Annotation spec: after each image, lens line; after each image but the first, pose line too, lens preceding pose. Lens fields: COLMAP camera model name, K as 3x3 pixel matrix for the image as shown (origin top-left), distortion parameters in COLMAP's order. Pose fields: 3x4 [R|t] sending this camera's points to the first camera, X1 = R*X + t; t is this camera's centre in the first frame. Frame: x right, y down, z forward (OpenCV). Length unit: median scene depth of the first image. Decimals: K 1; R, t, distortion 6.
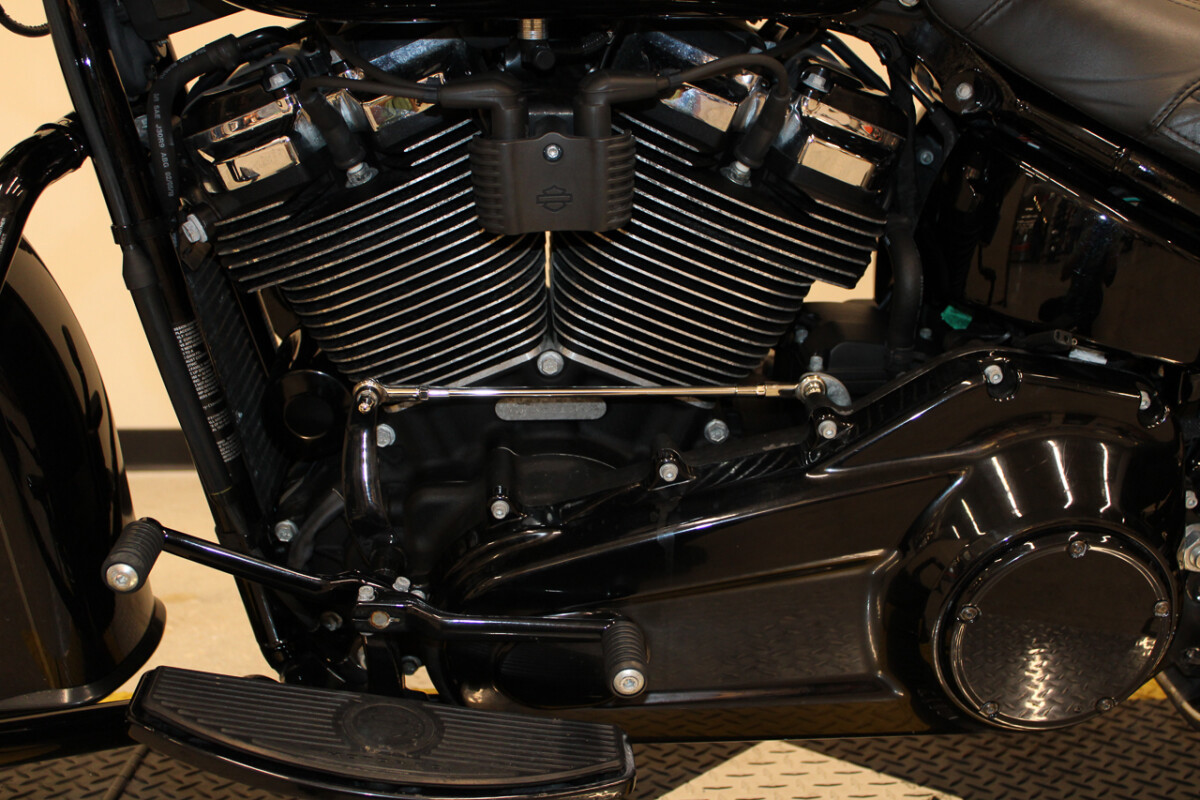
lens RADIAL K [[1280.1, 0, 600.0], [0, 1280.1, 400.0], [0, 0, 1]] dist [-0.079791, 0.010445]
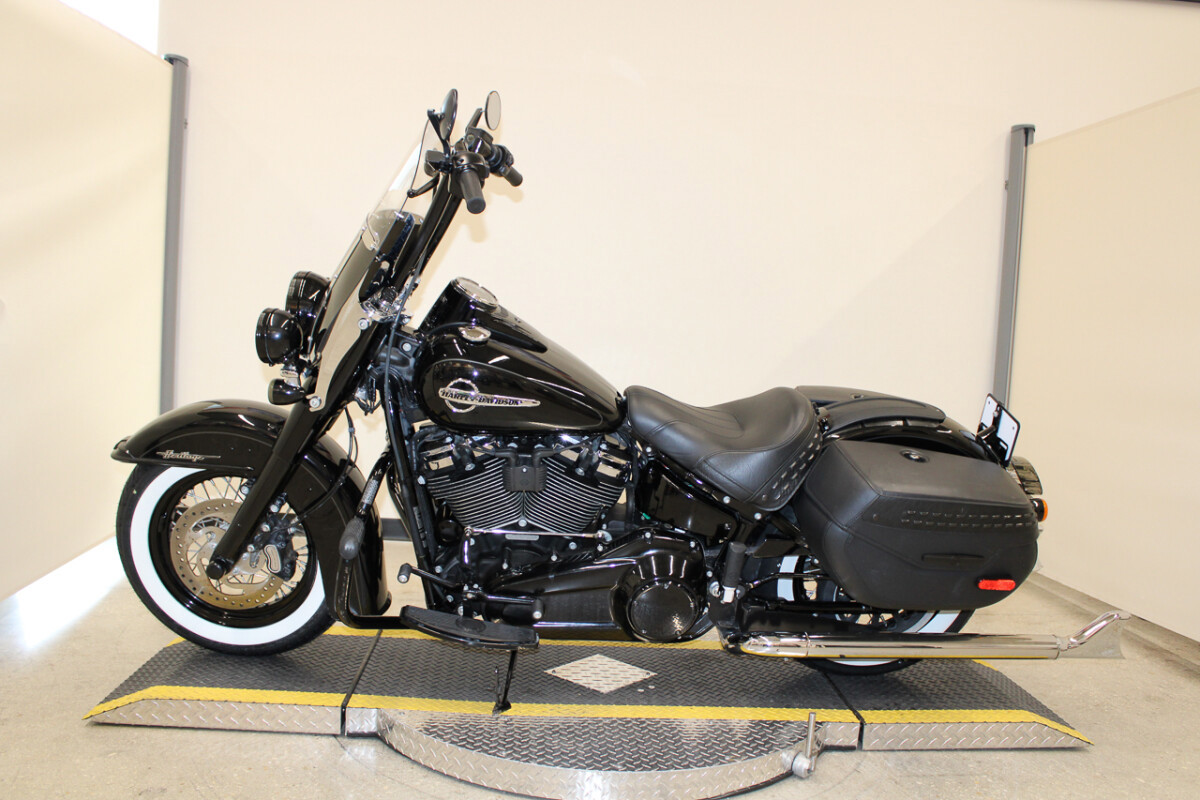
lens RADIAL K [[989.9, 0, 600.0], [0, 989.9, 400.0], [0, 0, 1]] dist [-0.171006, 0.145988]
pose [[0.998649, 0.051761, 0.004520, 0.139766], [-0.051160, 0.994773, -0.088372, -0.136900], [-0.009070, 0.088021, 0.996077, -1.654038]]
